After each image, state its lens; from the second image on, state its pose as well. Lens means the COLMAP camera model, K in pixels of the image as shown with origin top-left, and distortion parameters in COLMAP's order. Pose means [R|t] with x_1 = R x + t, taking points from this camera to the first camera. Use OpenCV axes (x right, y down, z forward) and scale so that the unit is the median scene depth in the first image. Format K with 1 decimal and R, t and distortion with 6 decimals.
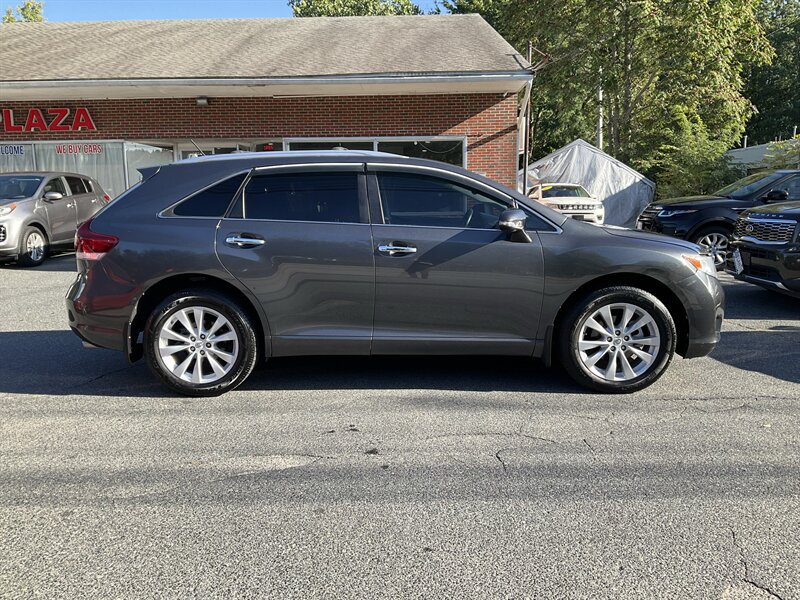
lens RADIAL K [[673.3, 0, 398.1], [0, 673.3, 299.5], [0, 0, 1]] dist [0.069498, -0.101027]
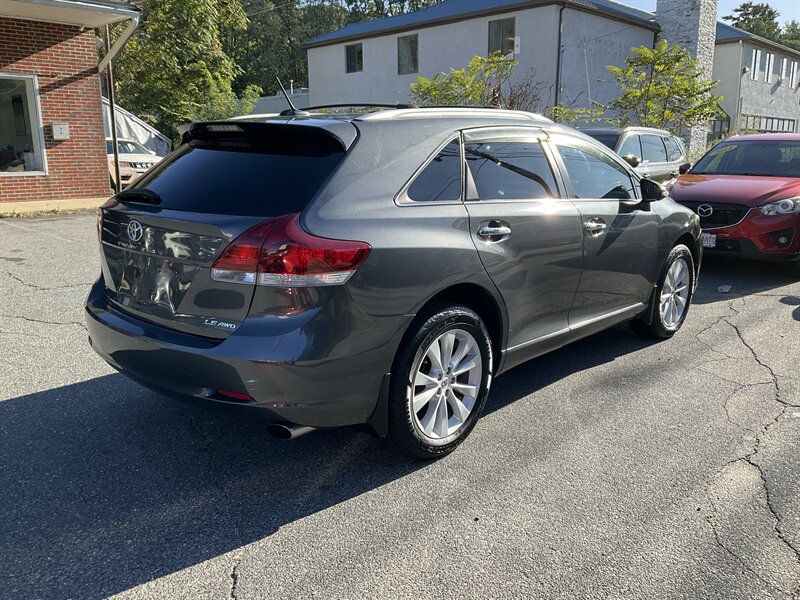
lens RADIAL K [[673.3, 0, 399.1], [0, 673.3, 300.1], [0, 0, 1]] dist [0.069498, -0.101027]
pose [[0.680275, -0.150040, 0.717436, -0.222839], [0.102580, 0.988680, 0.109499, -0.027387], [-0.725743, -0.000894, 0.687965, 0.150910]]
